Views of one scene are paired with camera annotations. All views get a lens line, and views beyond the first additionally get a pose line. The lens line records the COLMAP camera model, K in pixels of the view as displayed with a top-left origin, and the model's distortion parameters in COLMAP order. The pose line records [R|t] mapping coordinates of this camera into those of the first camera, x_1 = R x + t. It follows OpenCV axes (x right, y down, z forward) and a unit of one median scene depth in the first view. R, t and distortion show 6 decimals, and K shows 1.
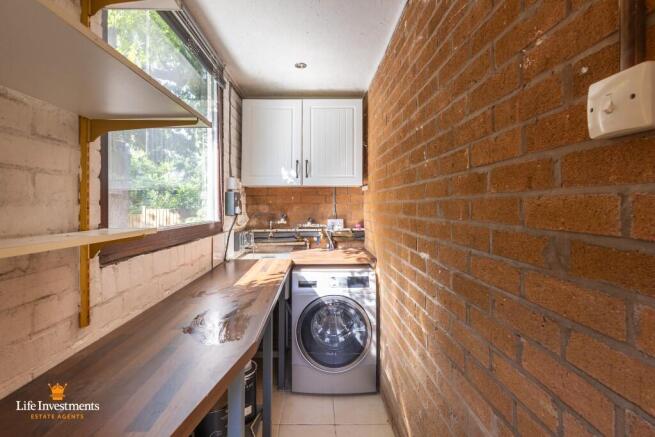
lens RADIAL K [[300.7, 0, 317.5], [0, 300.7, 214.5], [0, 0, 1]] dist [0.001034, -0.000017]
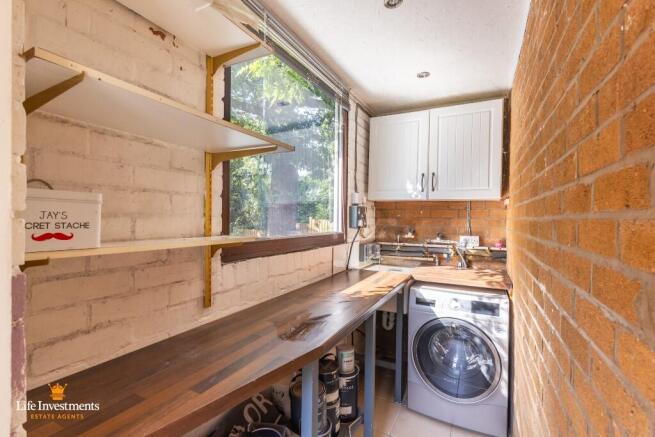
lens RADIAL K [[292.1, 0, 329.6], [0, 292.1, 229.2], [0, 0, 1]] dist [-0.000233, -0.000223]
pose [[0.891173, 0.038107, -0.452060, 0.107624], [-0.034170, 0.999274, 0.016875, -0.006715], [0.452374, 0.000408, 0.891828, 0.028382]]
